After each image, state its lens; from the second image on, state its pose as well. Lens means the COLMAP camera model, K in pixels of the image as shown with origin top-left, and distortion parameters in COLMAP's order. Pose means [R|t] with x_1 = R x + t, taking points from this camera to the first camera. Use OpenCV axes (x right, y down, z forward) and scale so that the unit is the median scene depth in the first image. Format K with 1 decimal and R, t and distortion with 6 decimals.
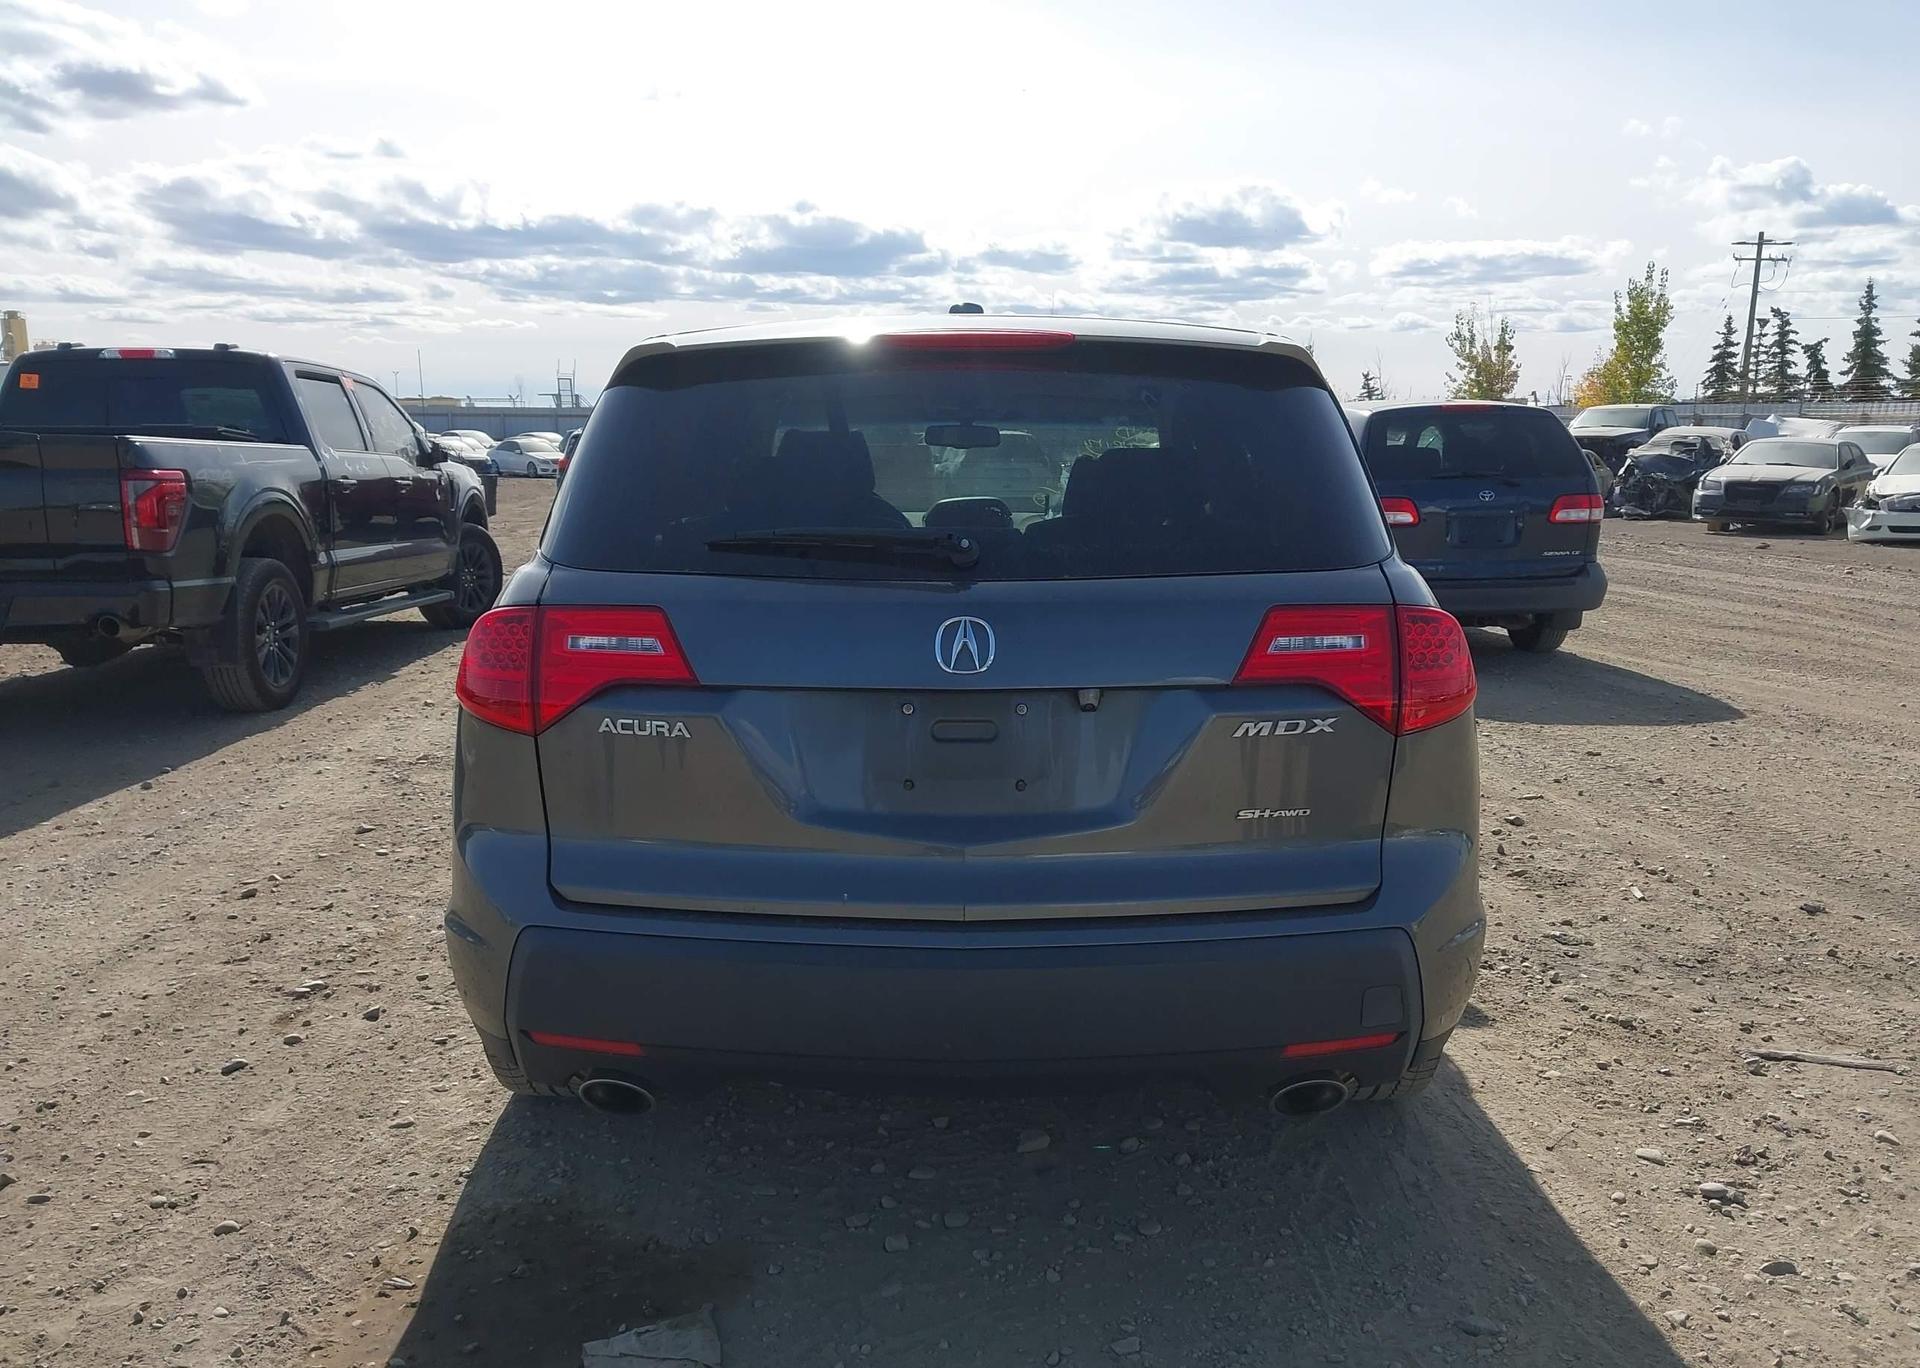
lens RADIAL K [[1601.4, 0, 960.0], [0, 1601.4, 684.0], [0, 0, 1]] dist [-0.007633, 0.006466]
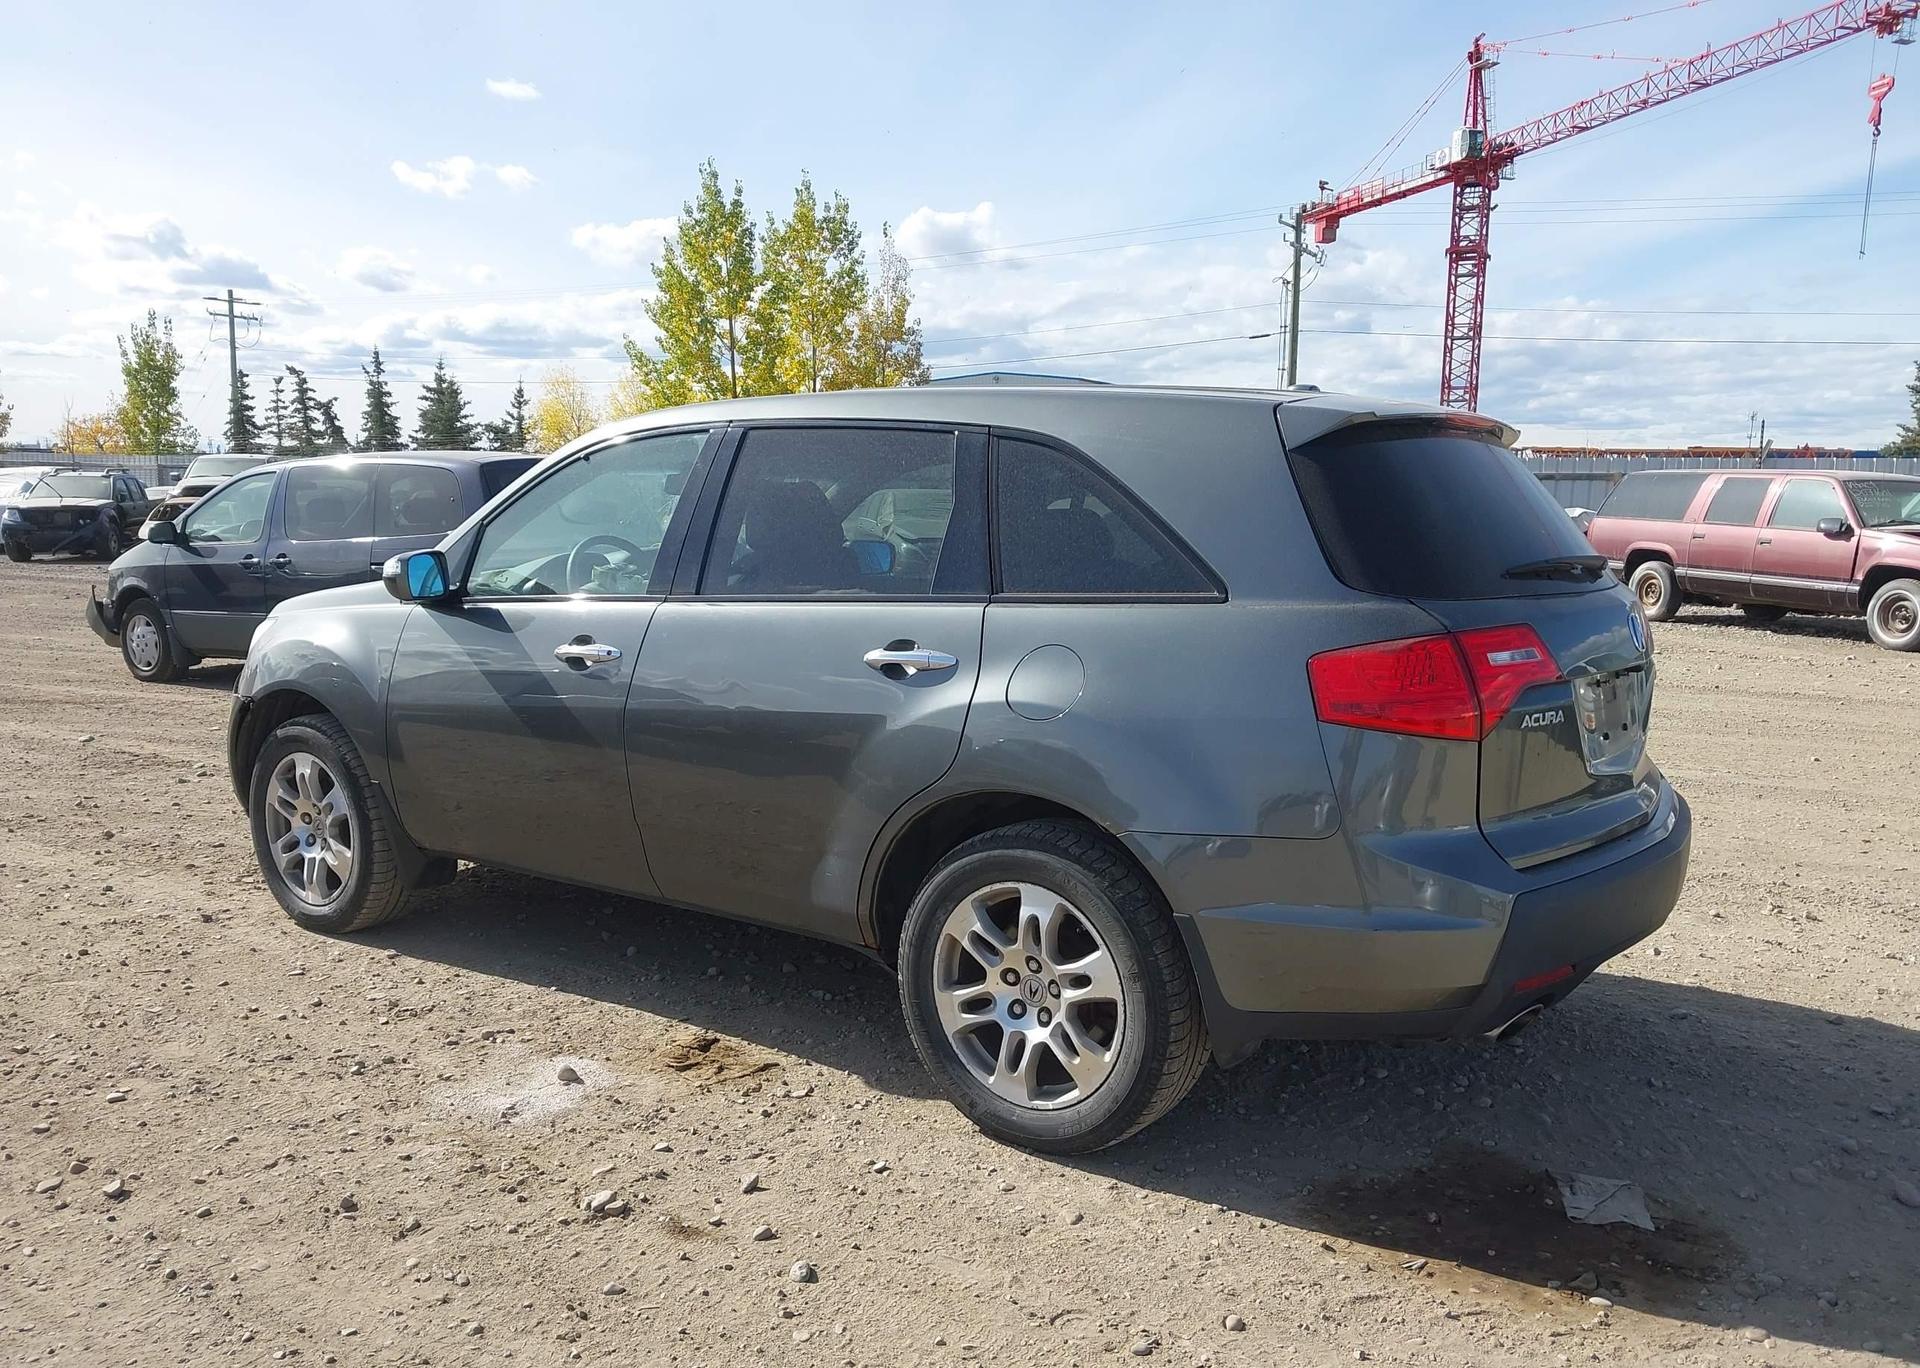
lens RADIAL K [[1607.1, 0, 960.0], [0, 1607.1, 684.0], [0, 0, 1]] dist [0.057870, -0.118730]
pose [[0.530968, -0.093751, 0.842190, -0.101164], [0.120774, 0.992088, 0.034294, -0.006517], [-0.838741, 0.083505, 0.538090, 0.044928]]
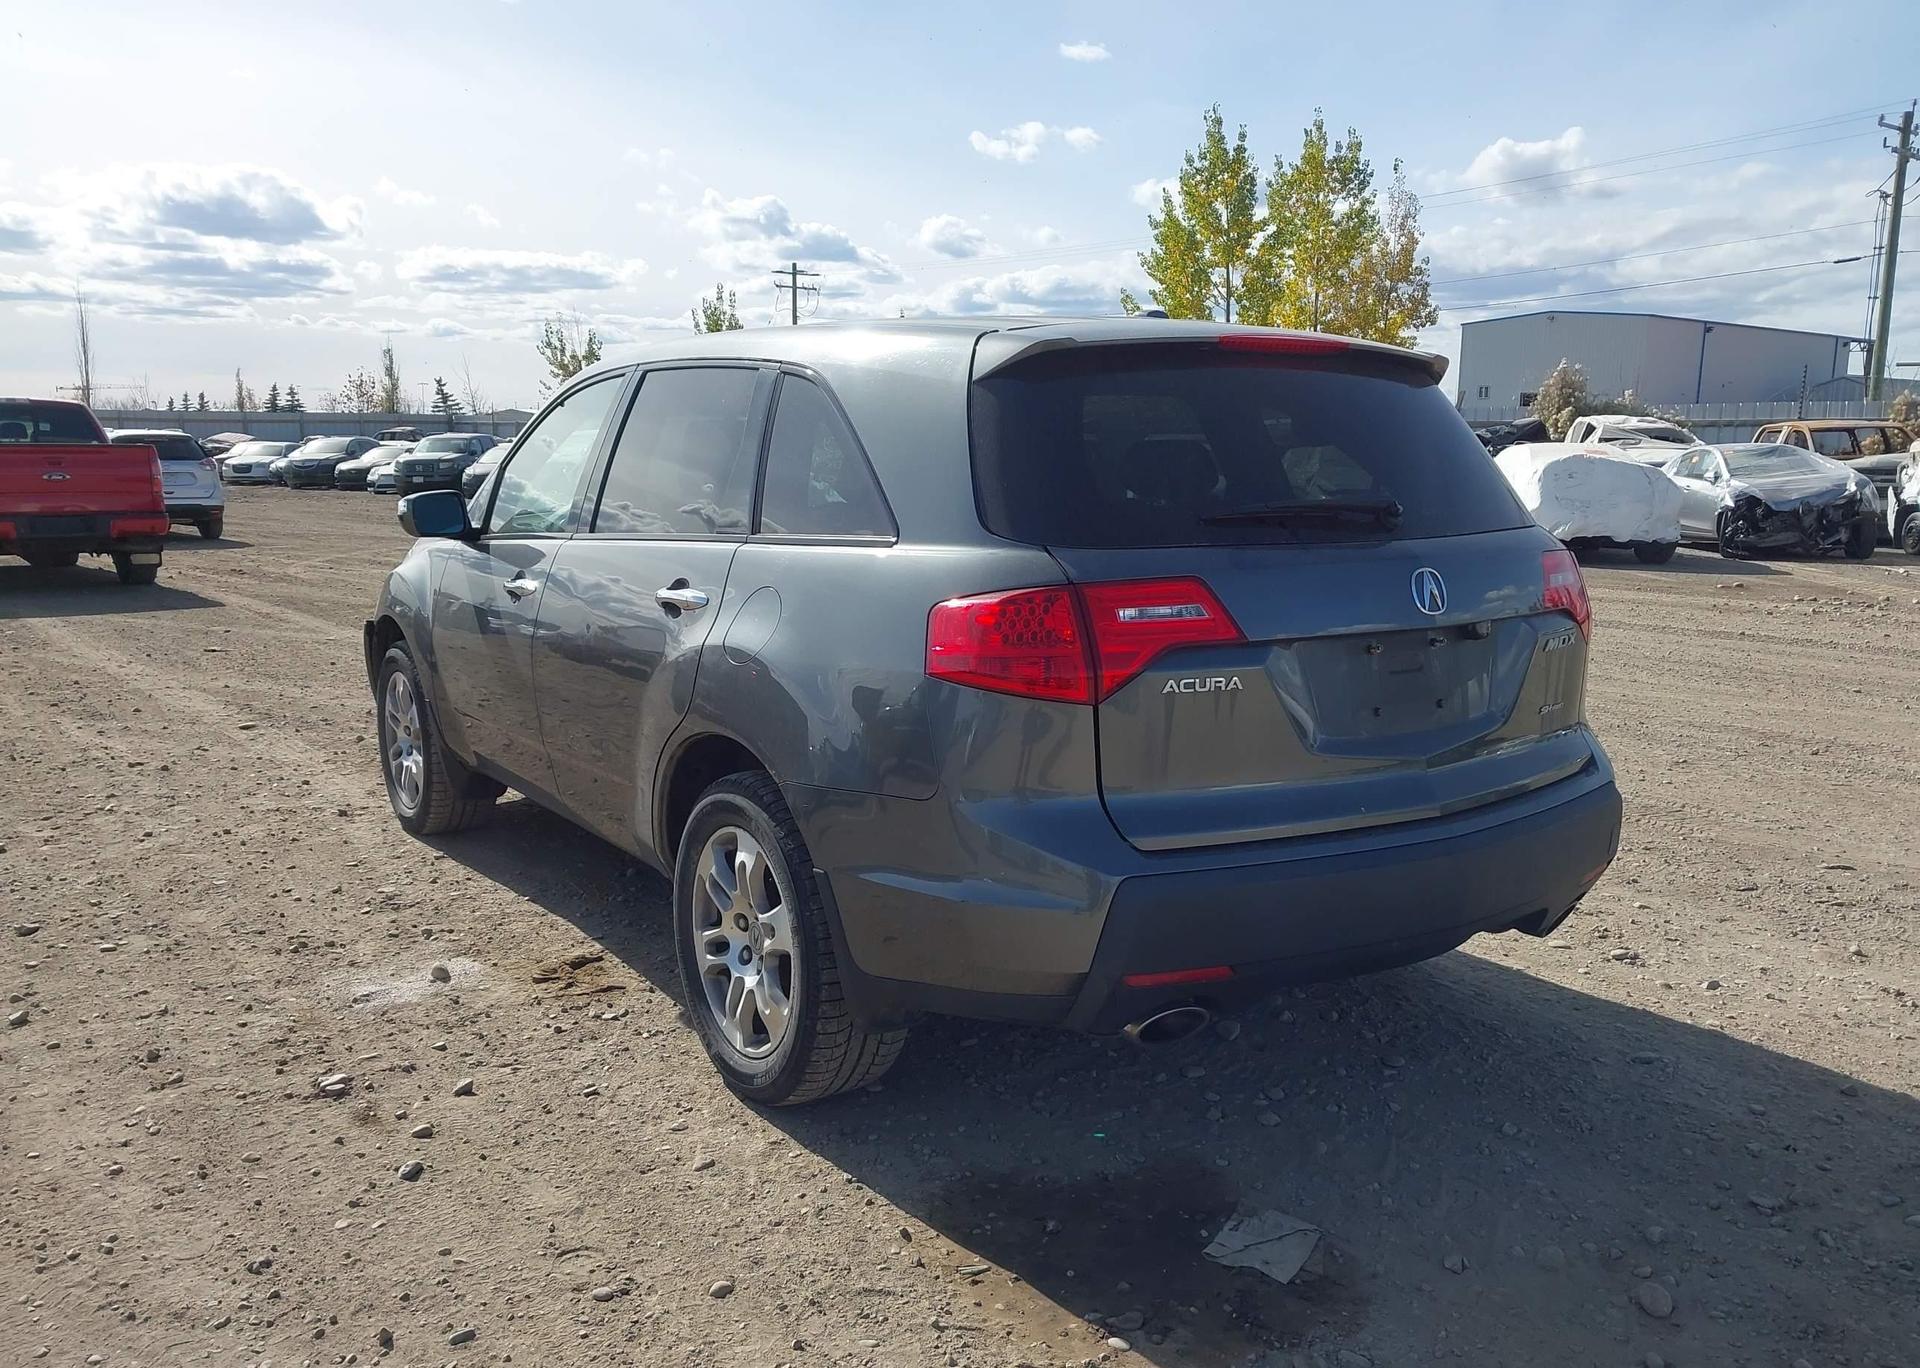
lens RADIAL K [[1617.2, 0, 960.0], [0, 1617.2, 684.0], [0, 0, 1]] dist [-0.005870, 0.010736]
pose [[0.805134, -0.083814, 0.587140, -0.067172], [0.087852, 0.995897, 0.021695, -0.000859], [-0.586550, 0.034114, 0.809194, 0.012798]]
